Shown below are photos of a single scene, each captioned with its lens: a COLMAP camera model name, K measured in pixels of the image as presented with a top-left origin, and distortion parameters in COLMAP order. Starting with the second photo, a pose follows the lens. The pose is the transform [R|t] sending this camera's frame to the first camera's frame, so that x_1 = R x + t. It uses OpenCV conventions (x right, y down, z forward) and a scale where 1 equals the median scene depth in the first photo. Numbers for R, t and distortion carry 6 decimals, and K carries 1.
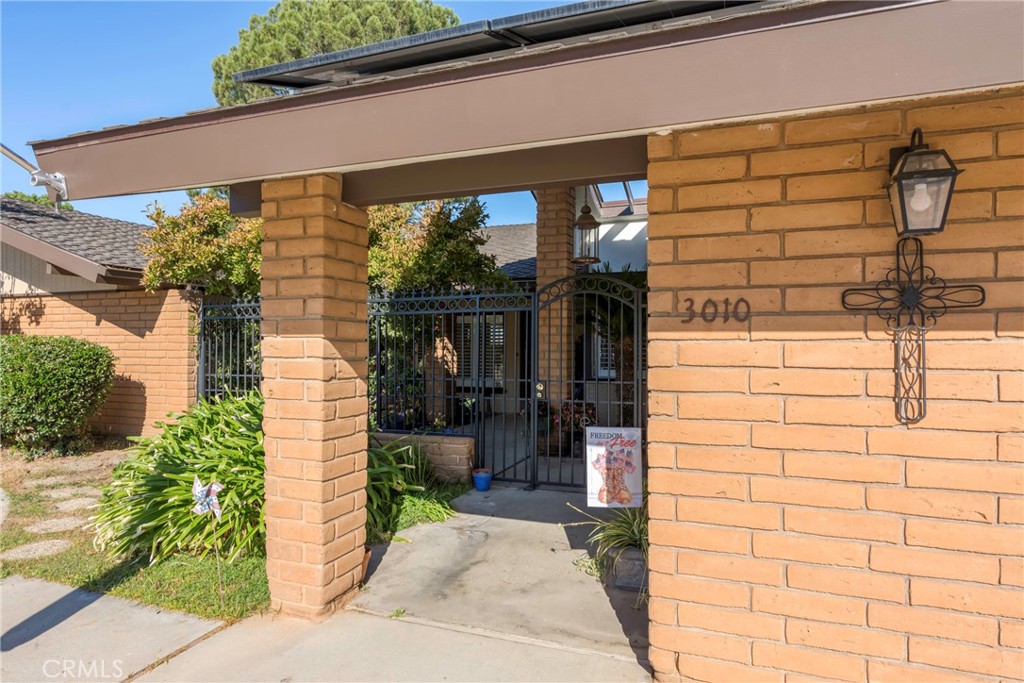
lens RADIAL K [[541.9, 0, 550.6], [0, 541.9, 357.9], [0, 0, 1]] dist [0.000406, 0.000091]
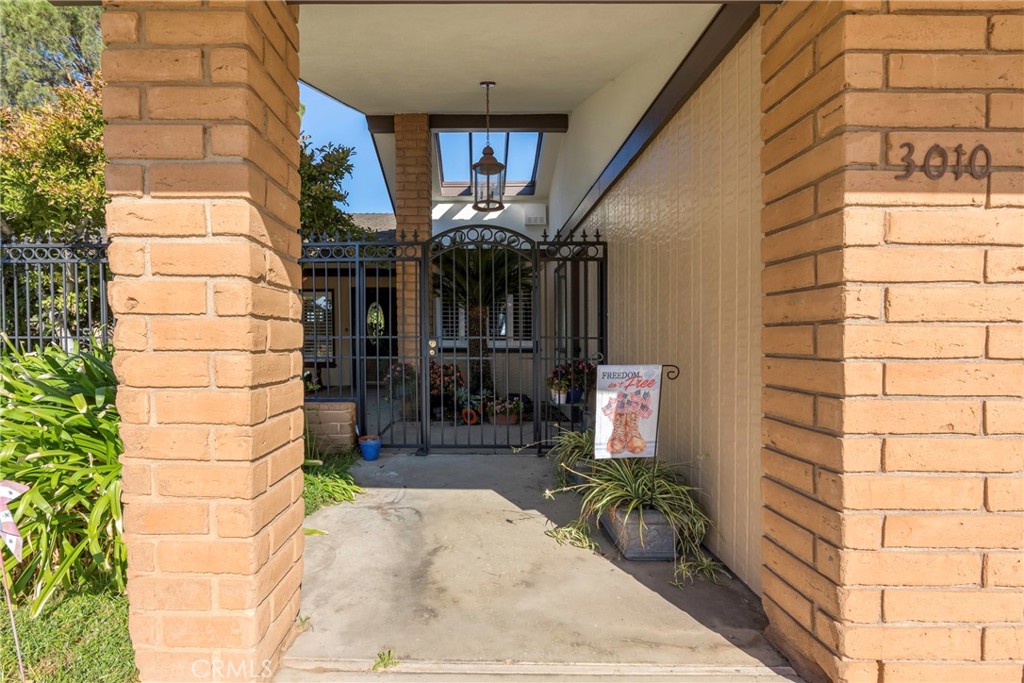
lens RADIAL K [[466.6, 0, 512.8], [0, 466.6, 350.4], [0, 0, 1]] dist [-0.005357, 0.000535]
pose [[0.953123, -0.012642, 0.302317, -0.278912], [0.004494, 0.999608, 0.027633, 0.093145], [-0.302548, -0.024979, 0.952807, 0.422818]]
